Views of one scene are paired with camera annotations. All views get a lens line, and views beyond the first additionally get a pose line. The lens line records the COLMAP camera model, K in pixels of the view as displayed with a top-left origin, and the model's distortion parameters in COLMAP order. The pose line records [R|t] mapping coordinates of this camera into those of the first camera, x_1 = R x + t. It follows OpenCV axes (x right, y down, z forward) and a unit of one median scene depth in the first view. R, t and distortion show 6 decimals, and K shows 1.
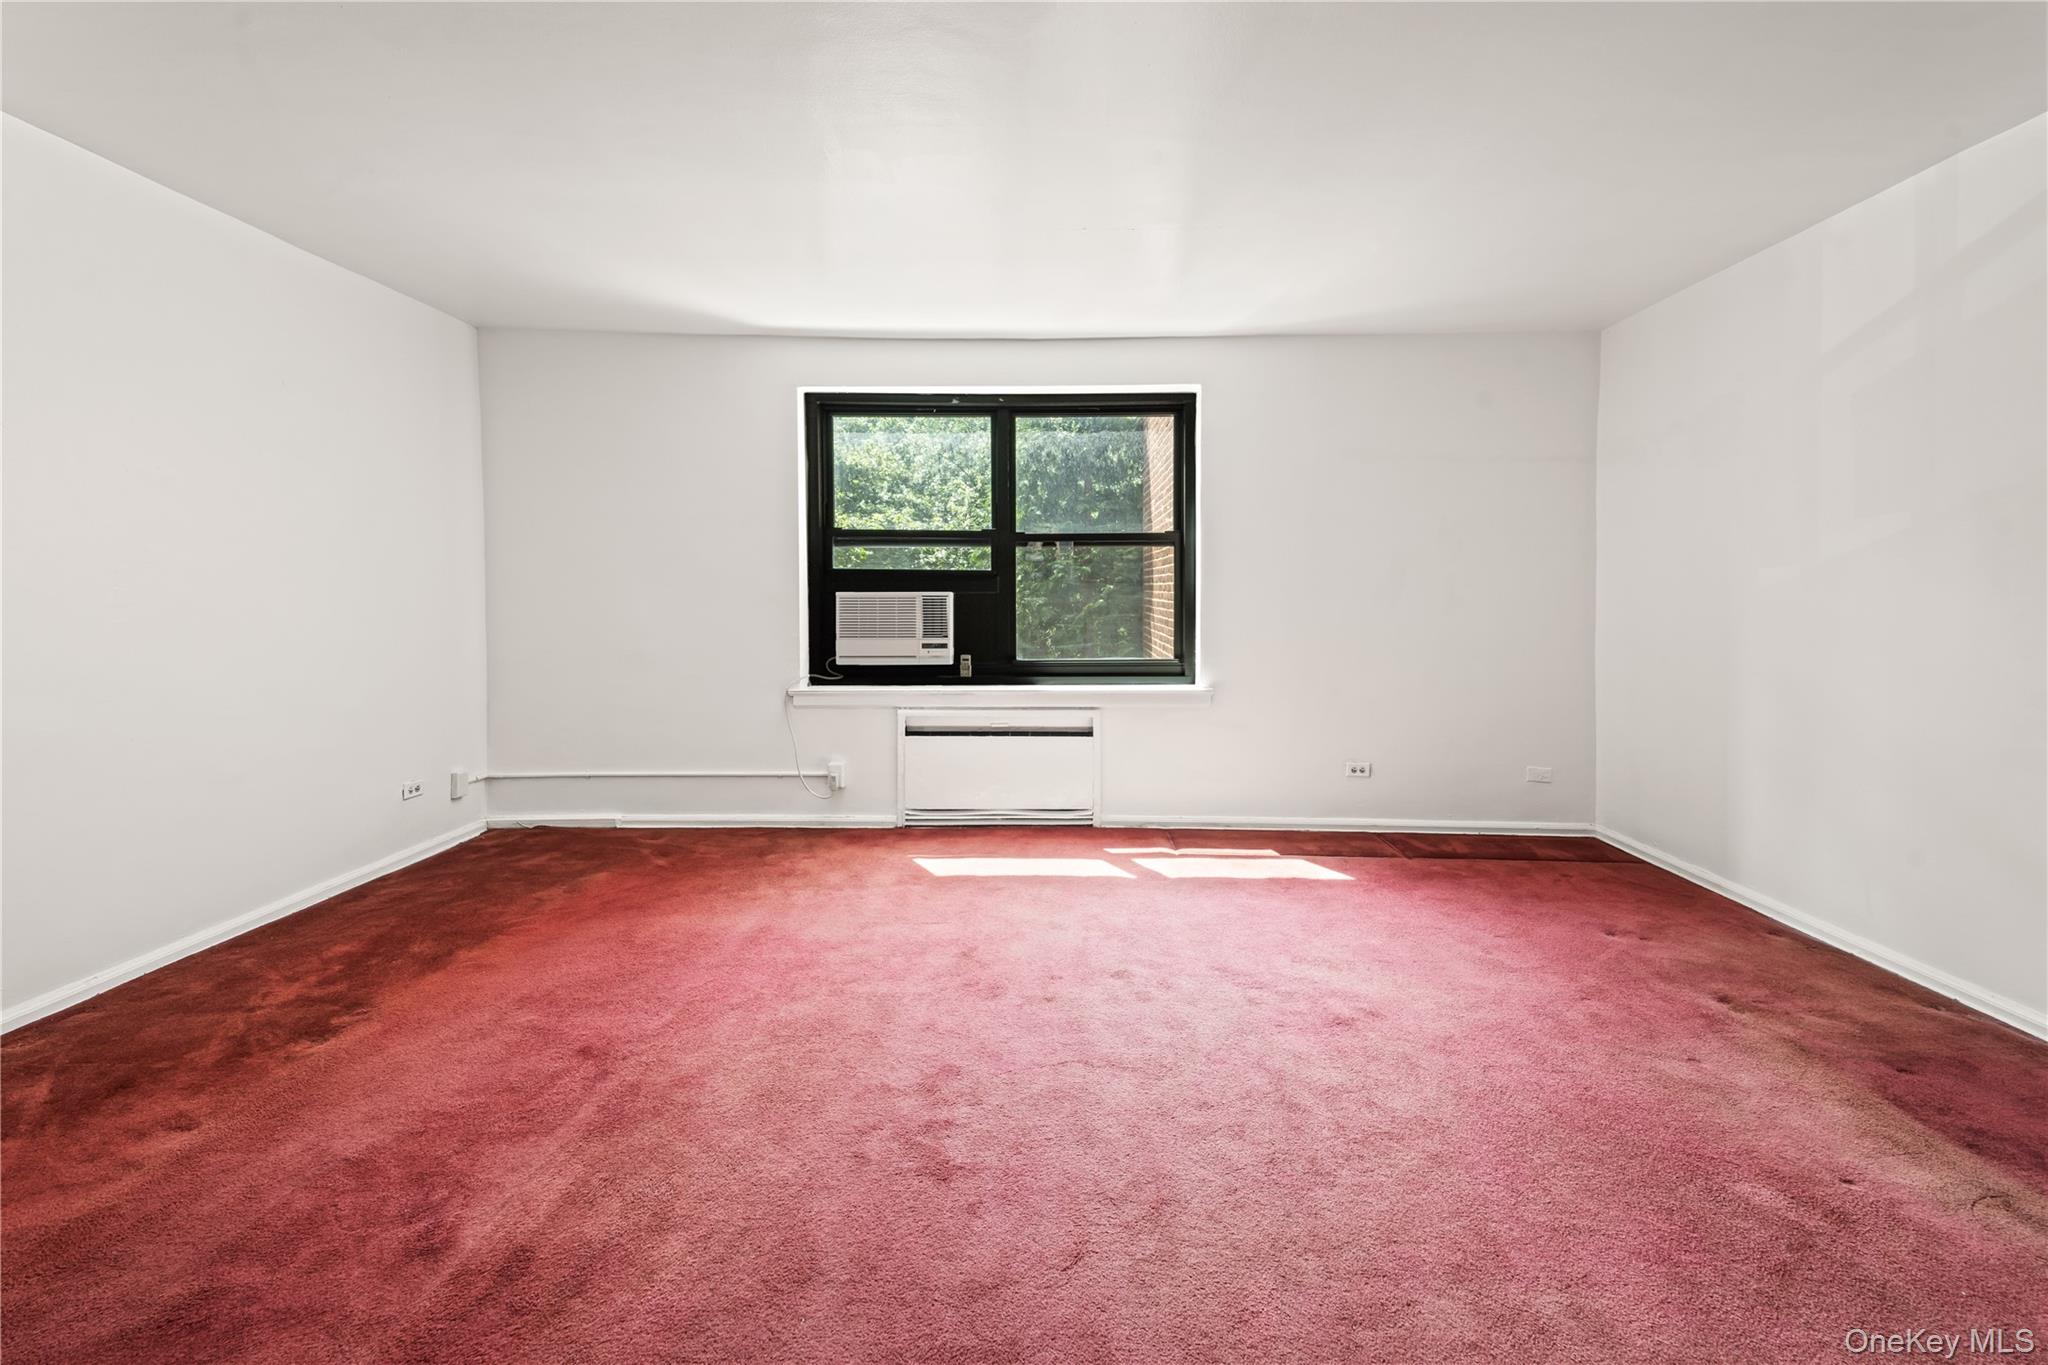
lens RADIAL K [[835.8, 0, 1067.7], [0, 835.8, 587.7], [0, 0, 1]] dist [0.001128, -0.001947]
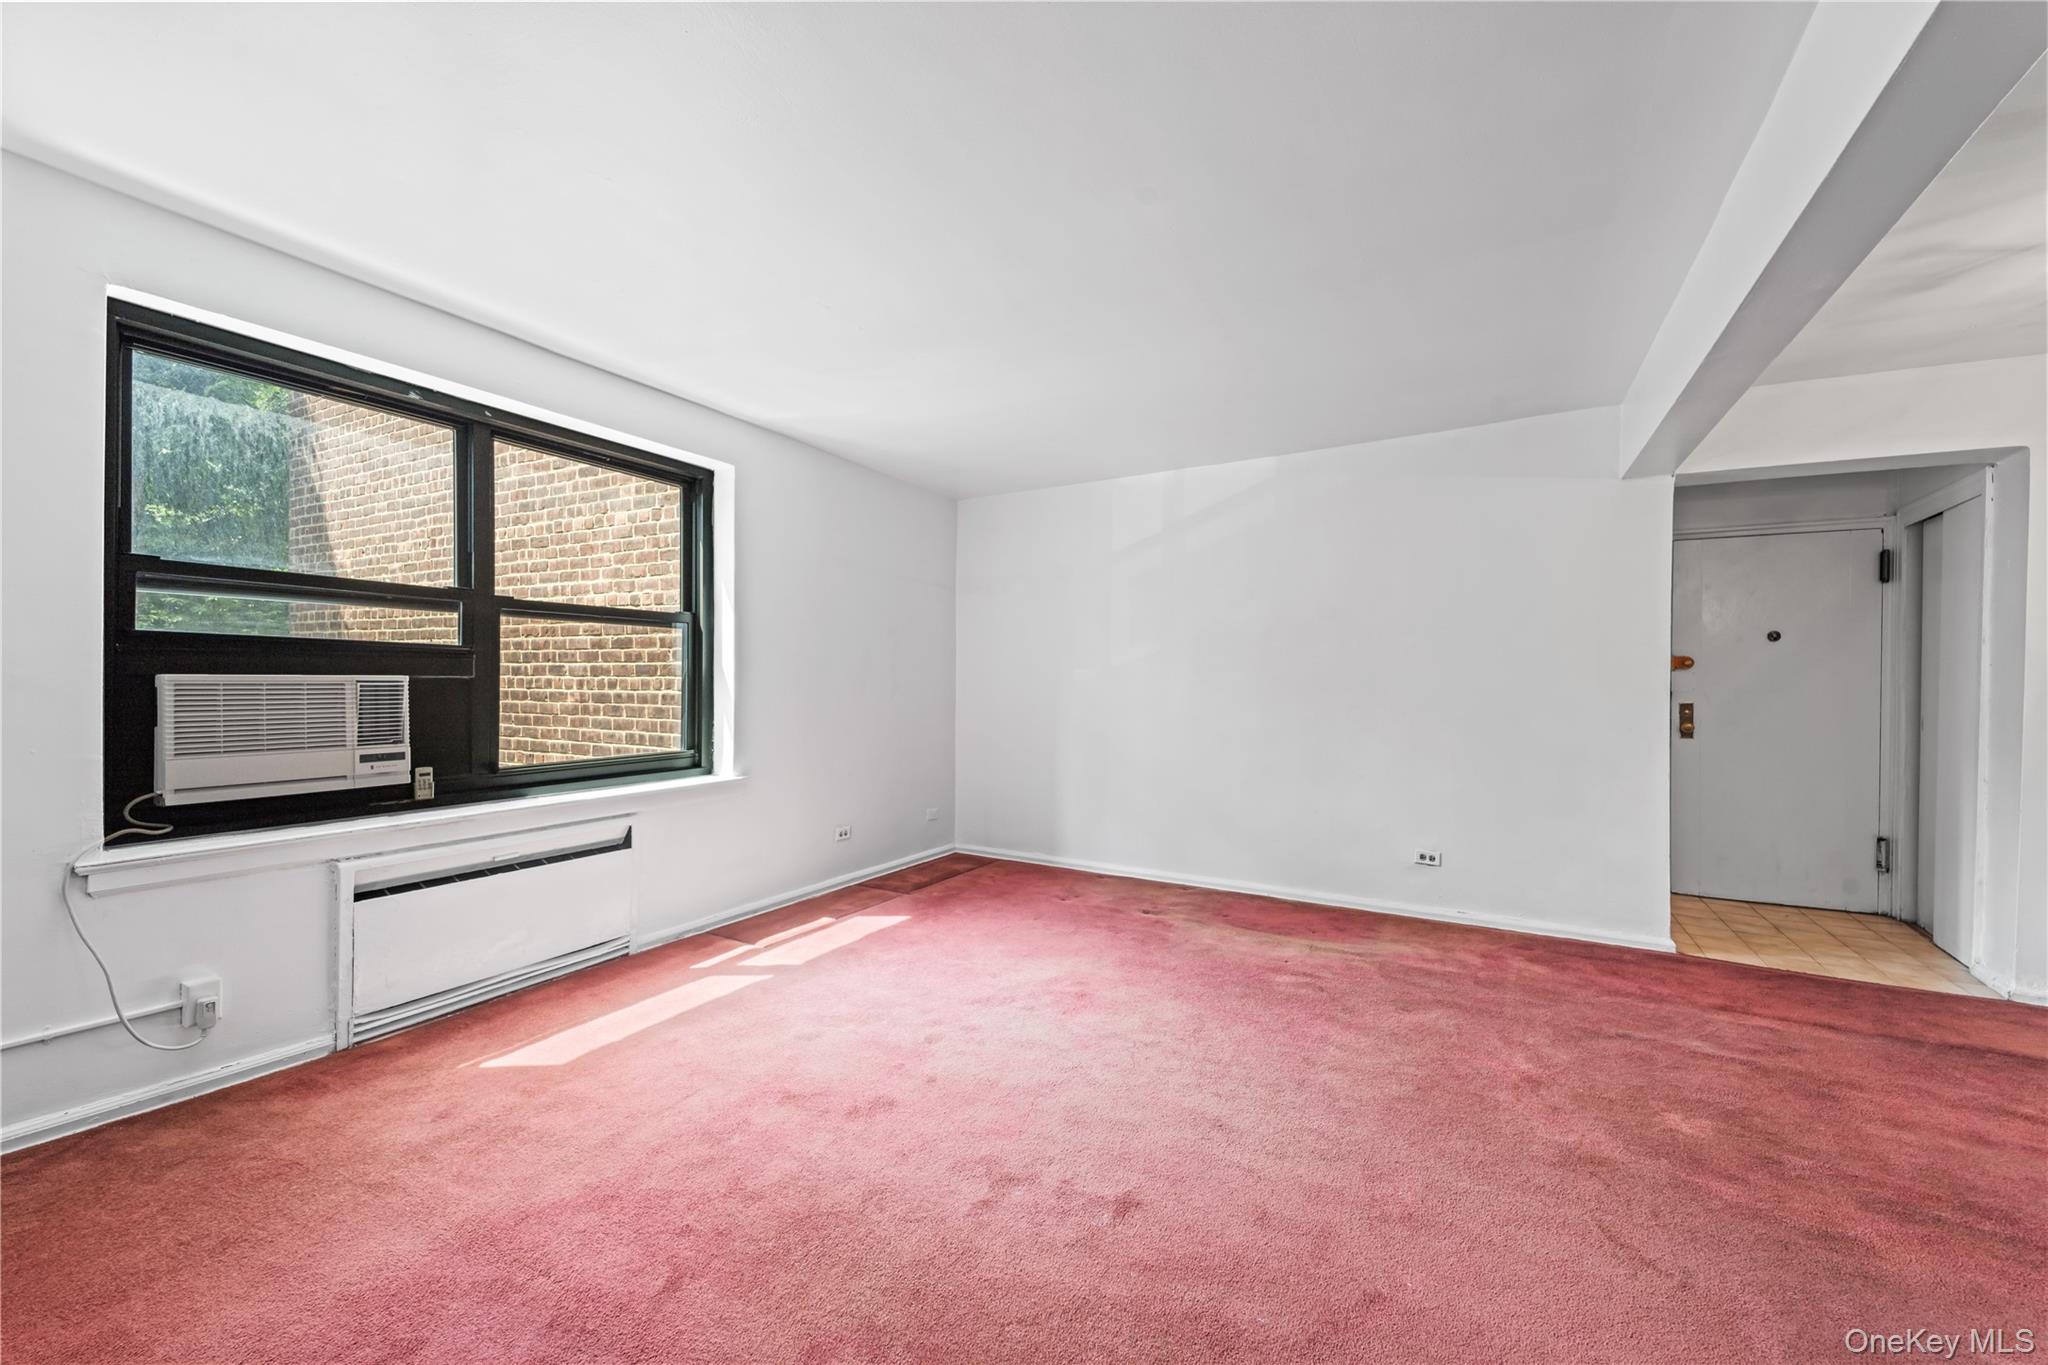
lens RADIAL K [[783.5, 0, 1022.9], [0, 783.5, 682.3], [0, 0, 1]] dist [0.006129, -0.004447]
pose [[0.469020, 0.003488, 0.883181, -0.468569], [-0.019219, 0.999796, 0.006258, -0.003083], [-0.882978, -0.019909, 0.468991, 0.261909]]
